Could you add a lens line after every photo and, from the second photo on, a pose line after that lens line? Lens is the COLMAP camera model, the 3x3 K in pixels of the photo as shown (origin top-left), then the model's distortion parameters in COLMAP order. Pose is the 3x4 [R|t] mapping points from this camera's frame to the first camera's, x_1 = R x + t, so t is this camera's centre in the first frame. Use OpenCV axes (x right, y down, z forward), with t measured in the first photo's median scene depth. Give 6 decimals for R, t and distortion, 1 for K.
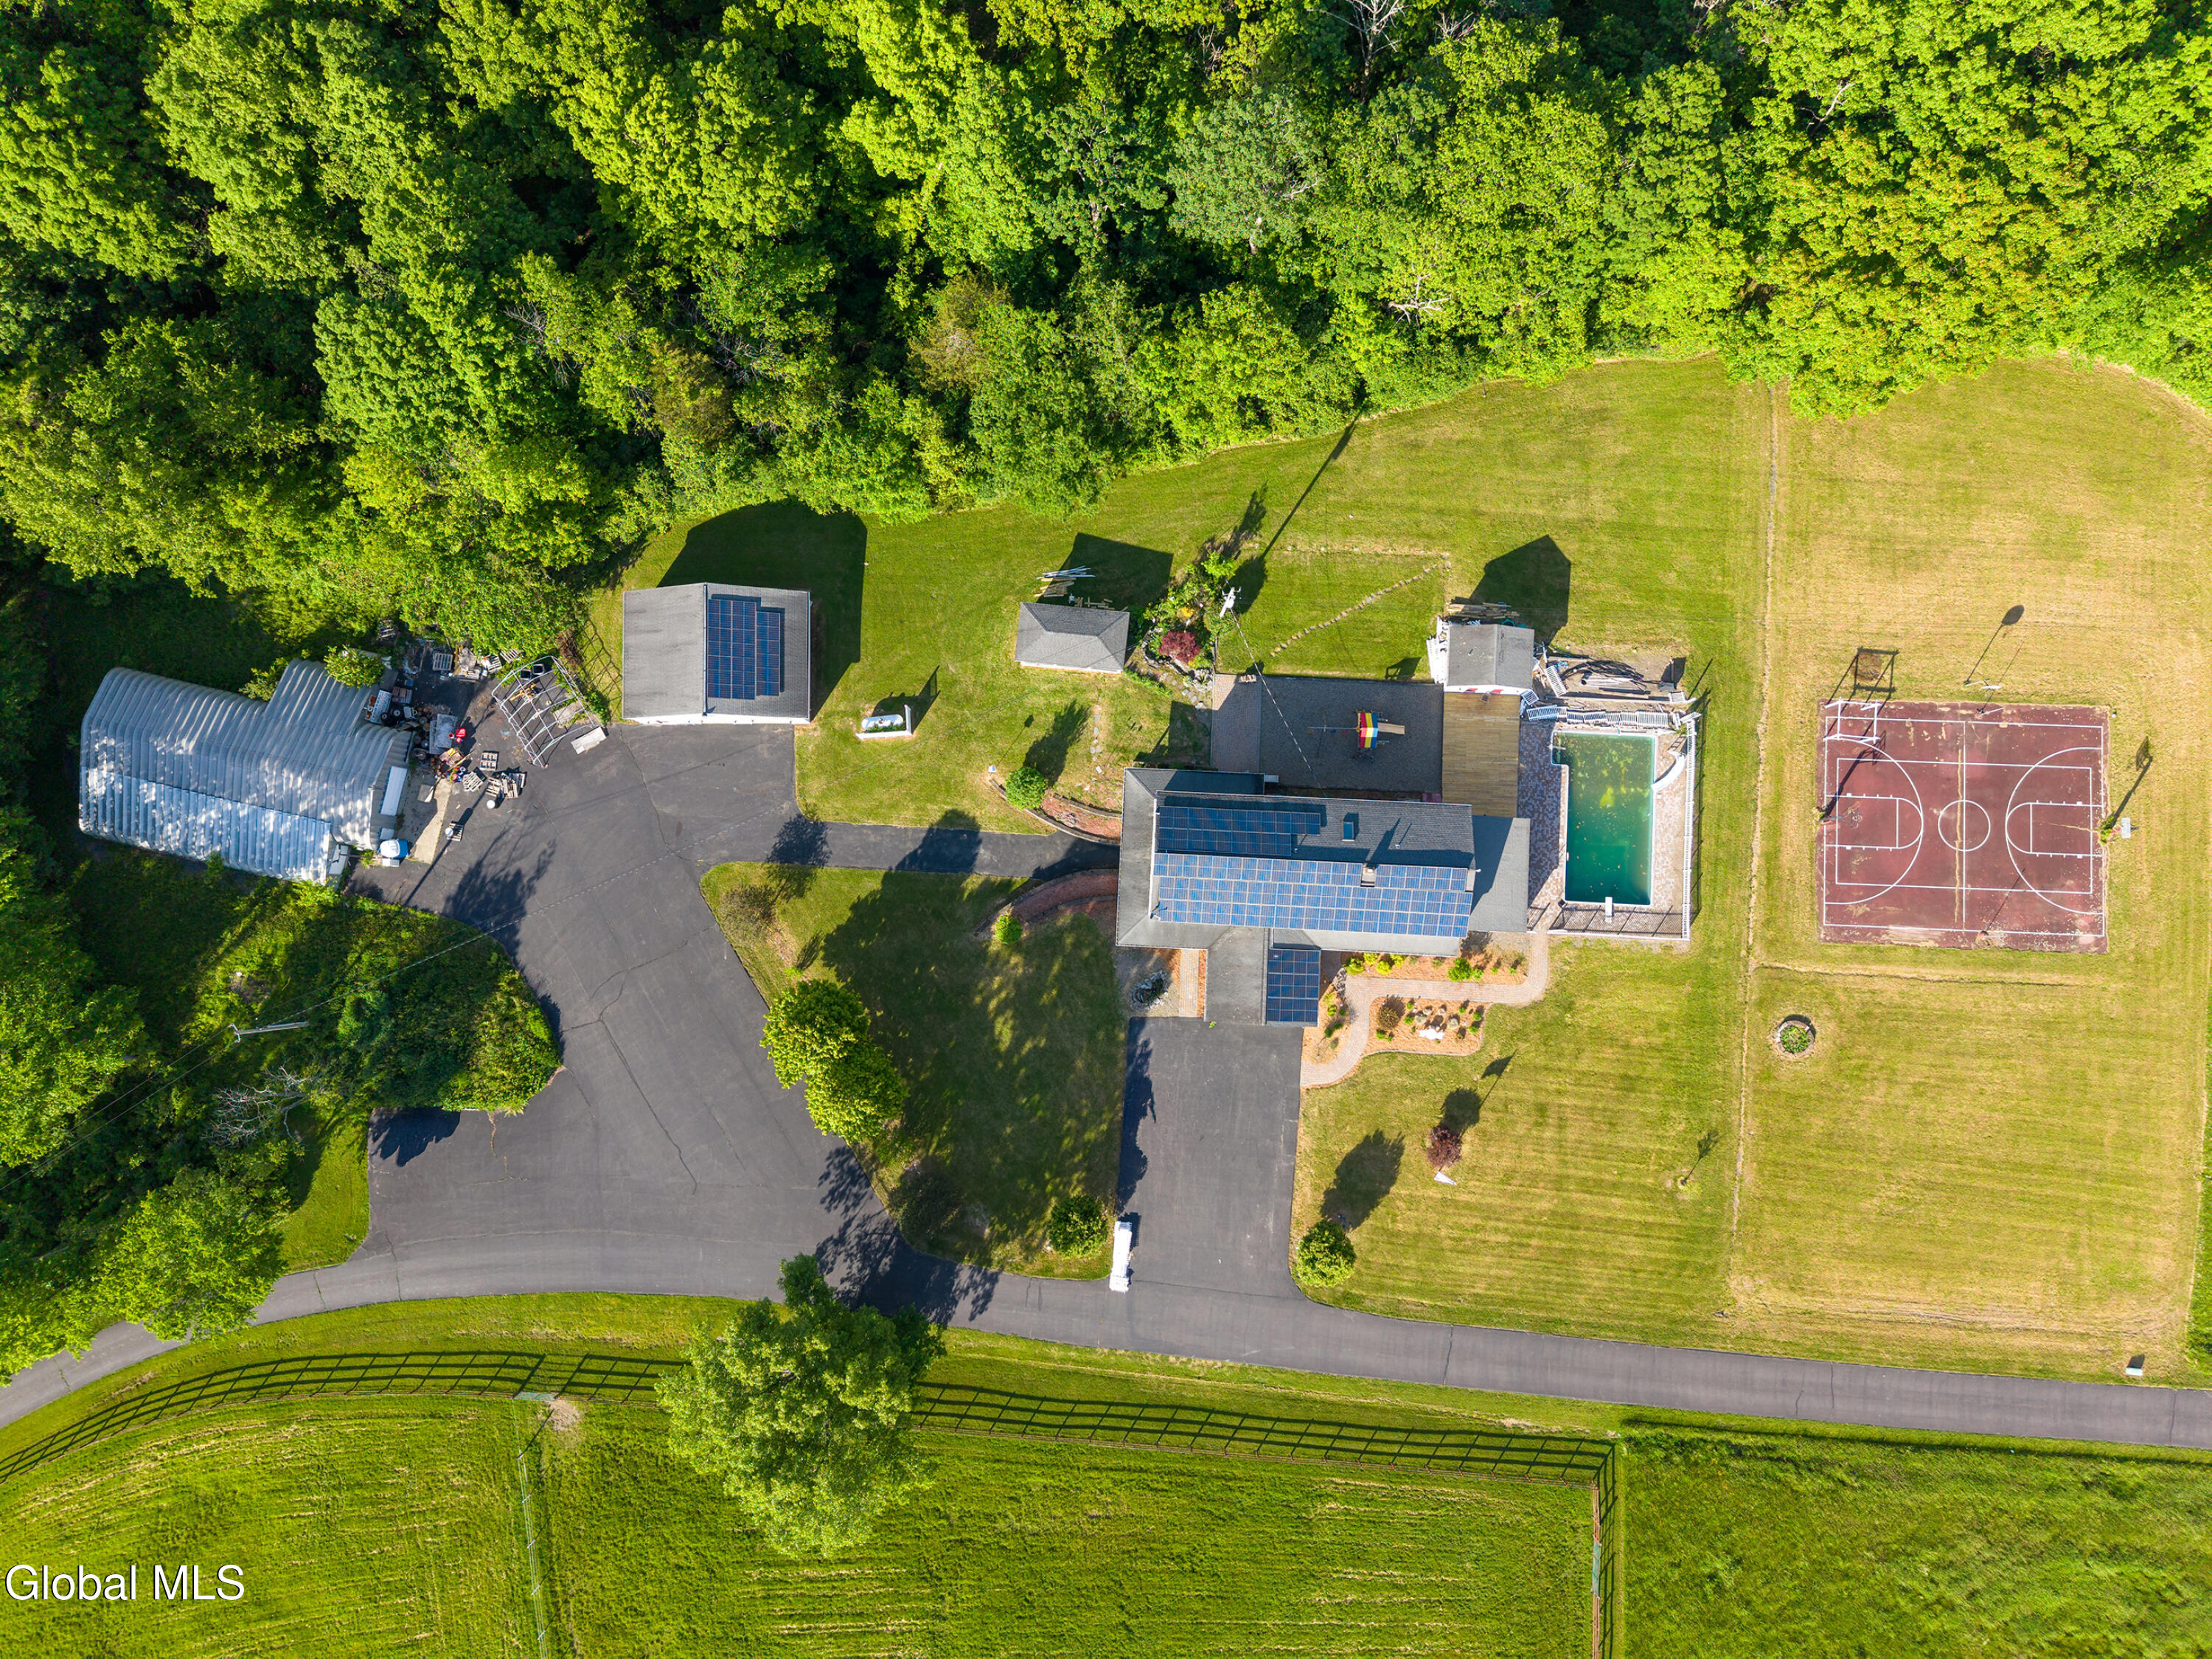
lens RADIAL K [[1470.7, 0, 1094.7], [0, 1470.7, 850.2], [0, 0, 1]] dist [0.019937, -0.020731]
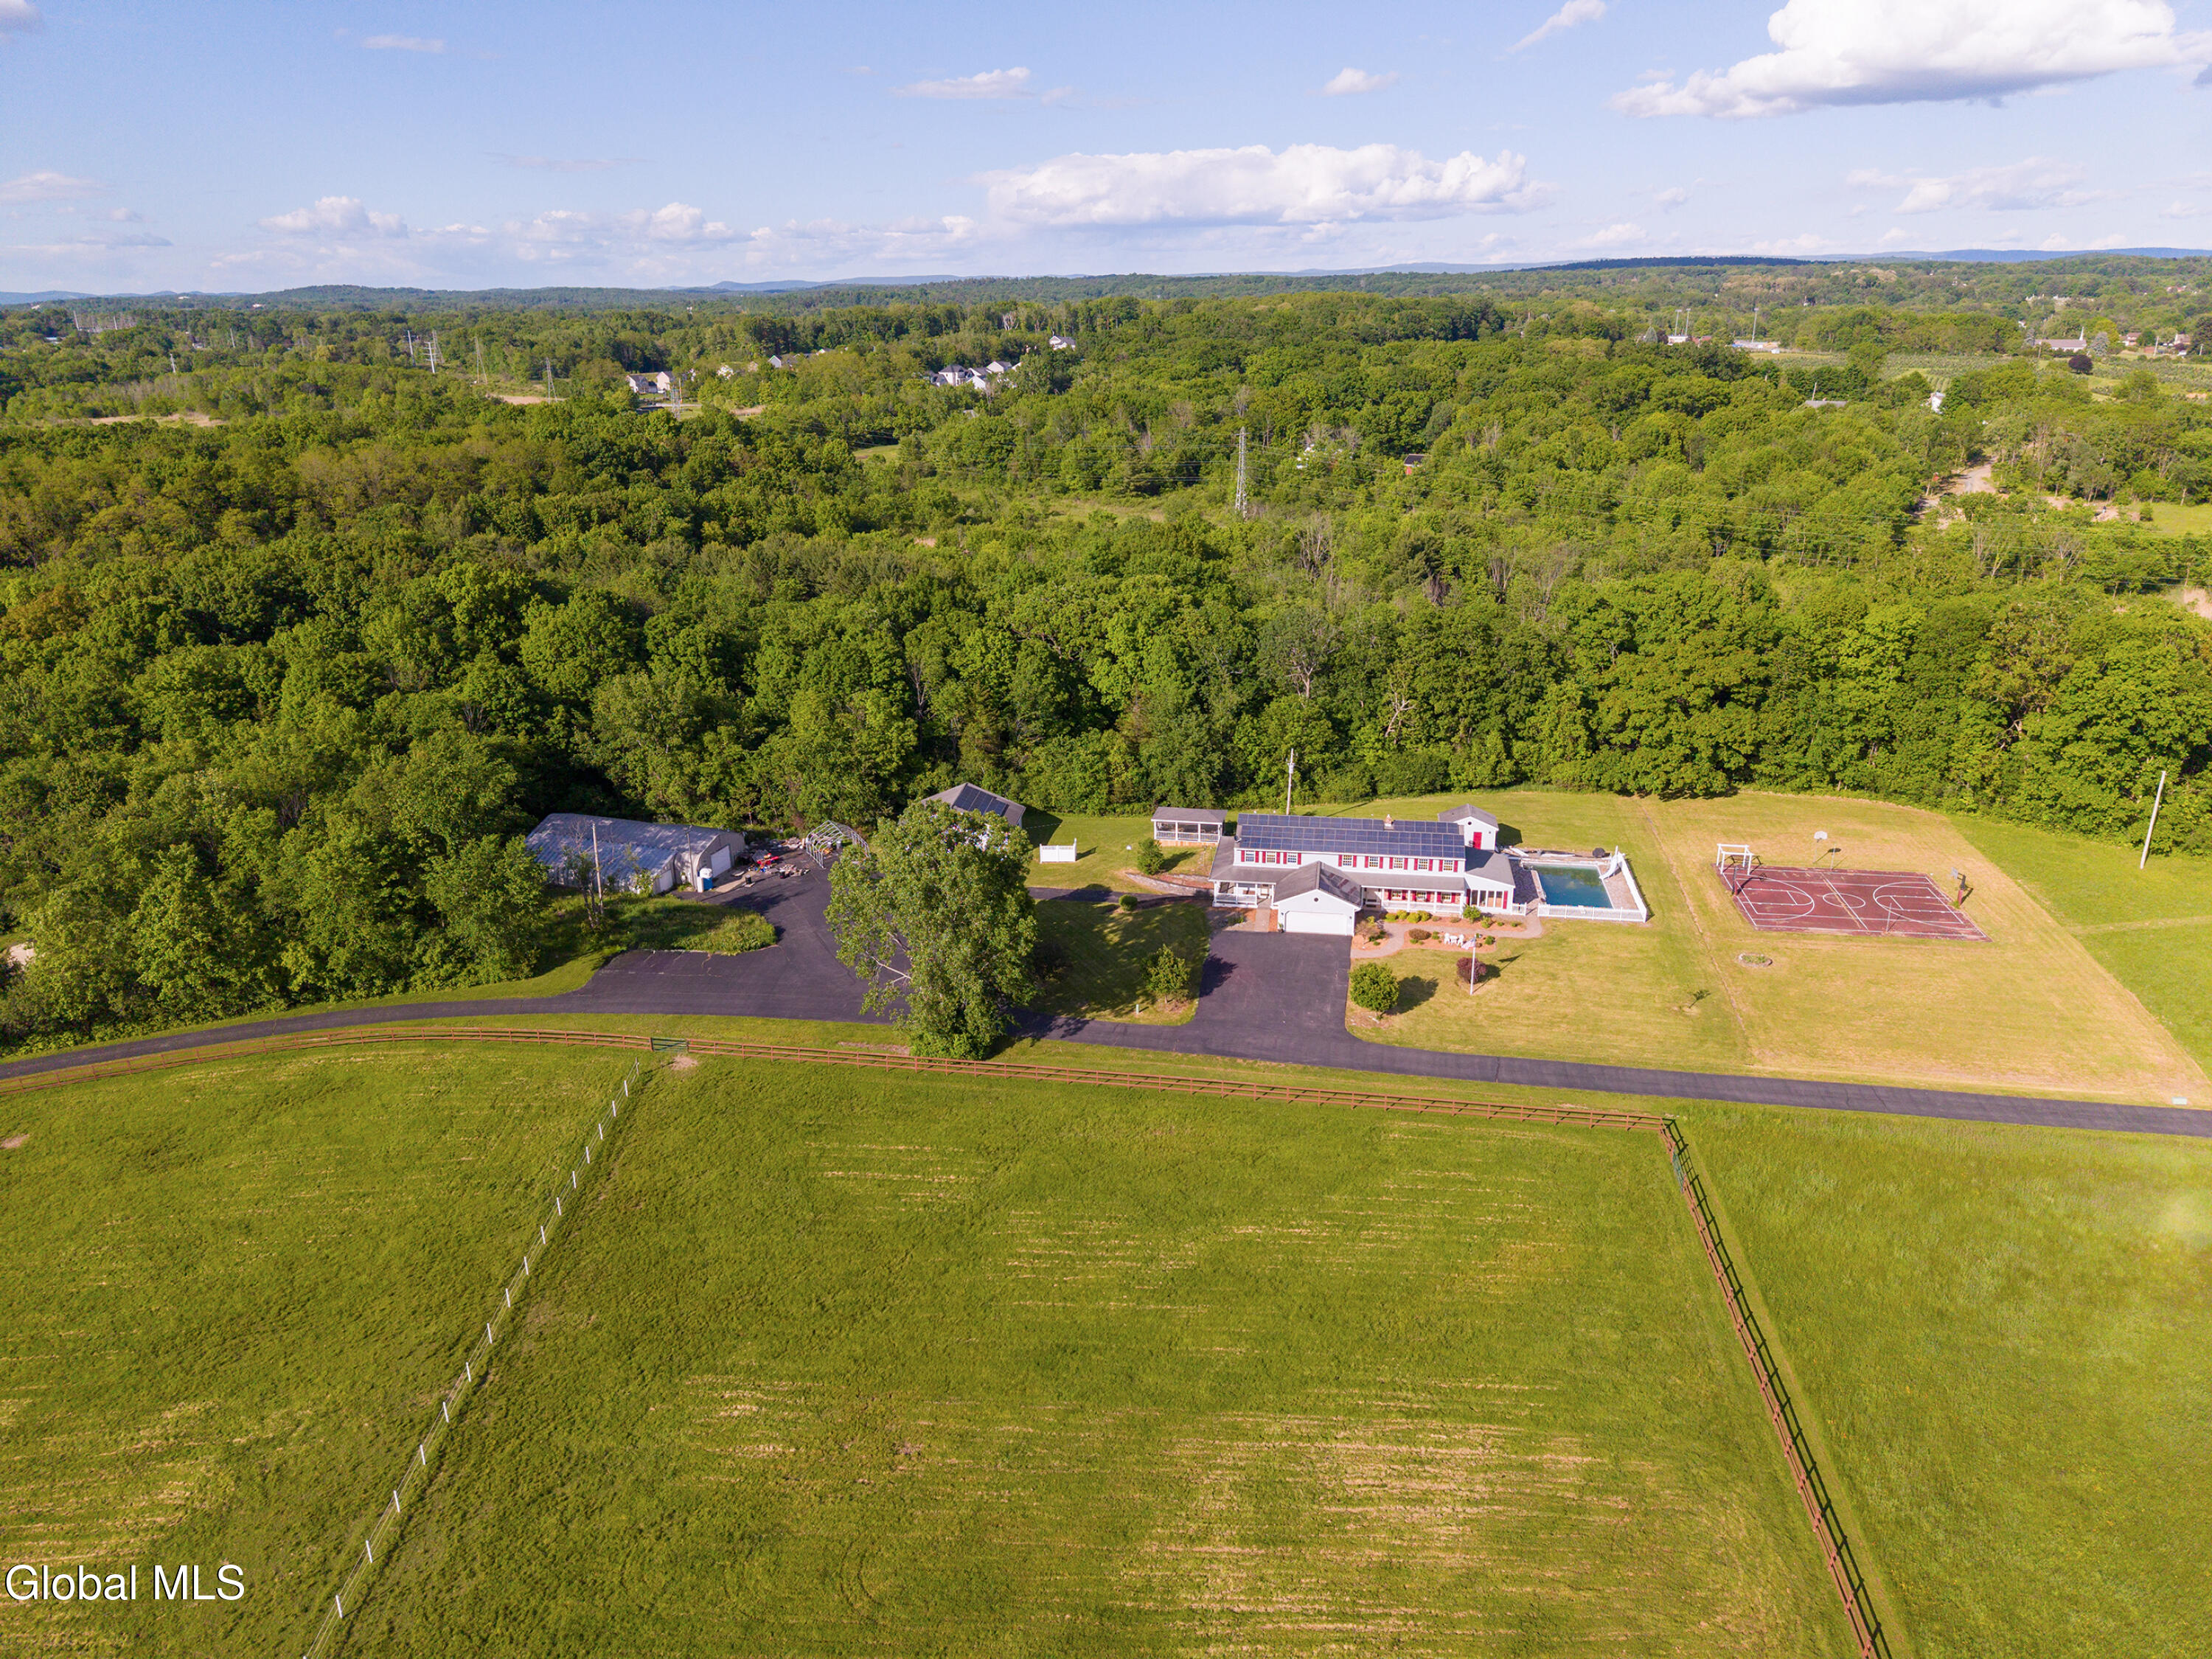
lens RADIAL K [[1470.7, 0, 1099.4], [0, 1470.7, 833.9], [0, 0, 1]] dist [0.019937, -0.020731]
pose [[0.992321, 0.042062, -0.116318, 0.068649], [-0.123451, 0.395086, -0.910311, 1.275608], [0.007666, 0.917681, 0.397245, 0.403238]]
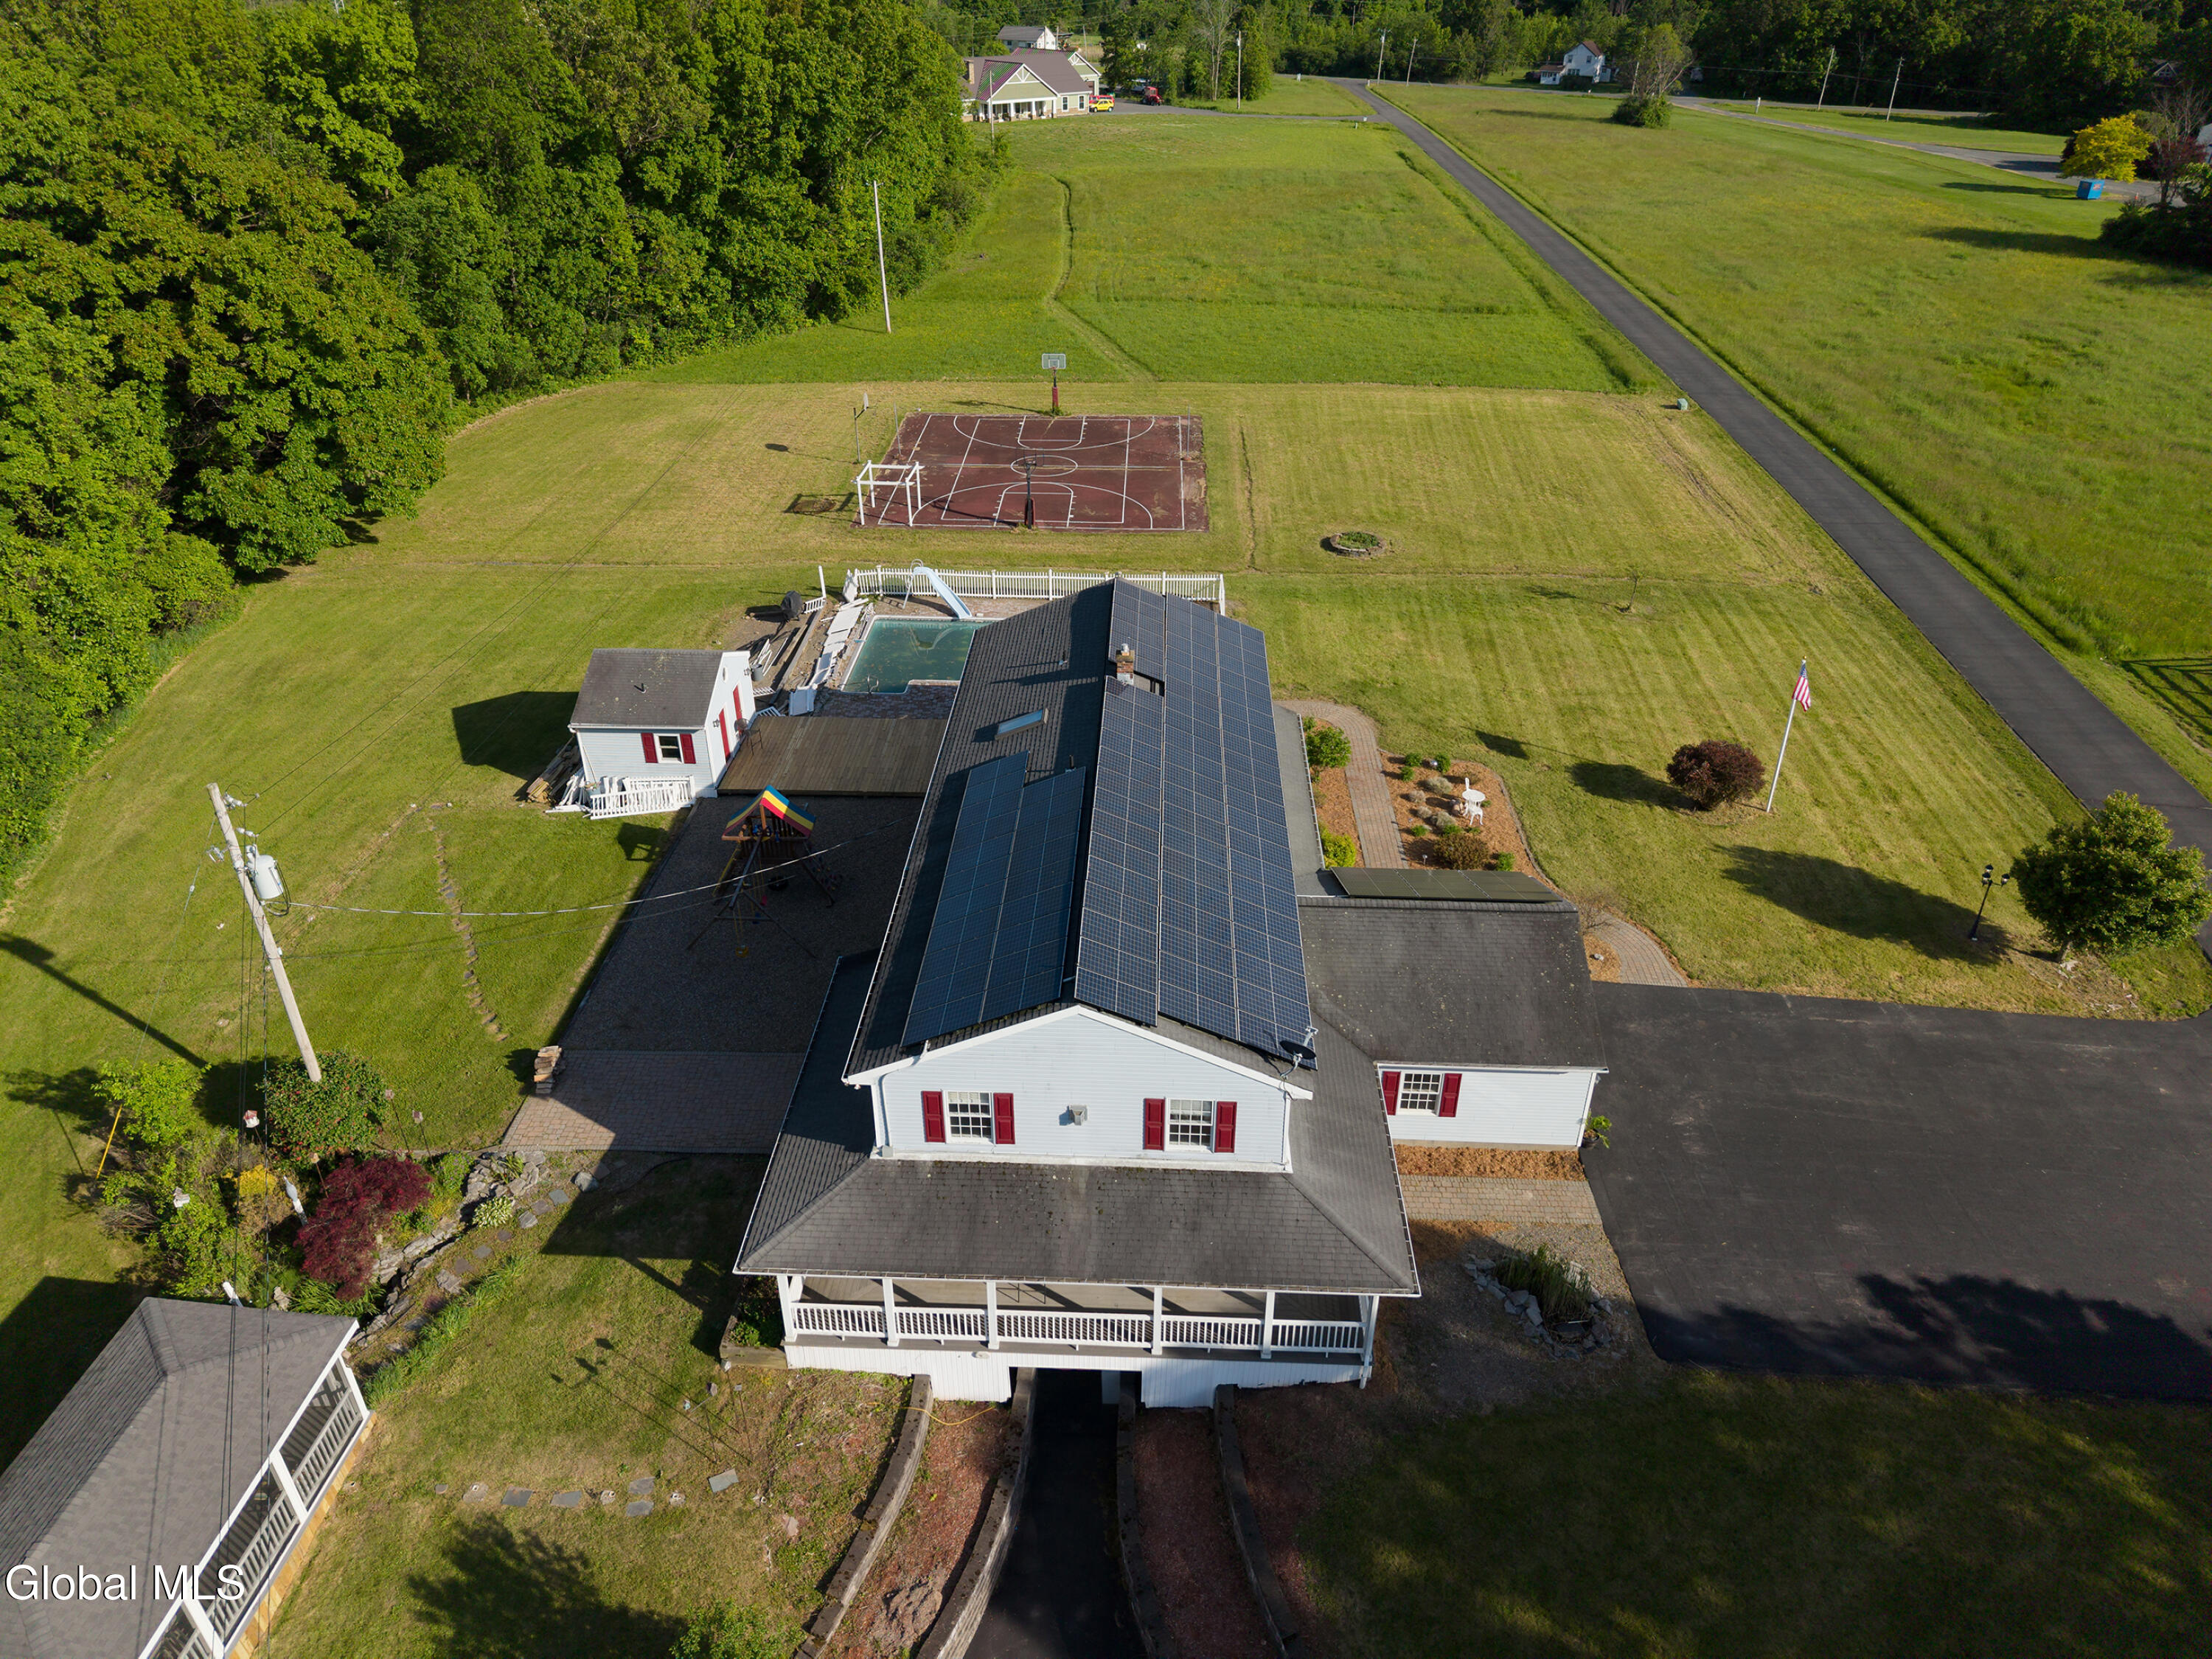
lens RADIAL K [[1470.7, 0, 1109.6], [0, 1470.7, 826.4], [0, 0, 1]] dist [0.019937, -0.020731]
pose [[-0.009191, -0.500073, 0.865935, -0.163547], [0.997862, 0.051448, 0.040302, -0.004100], [-0.064705, 0.864454, 0.498531, 0.781420]]
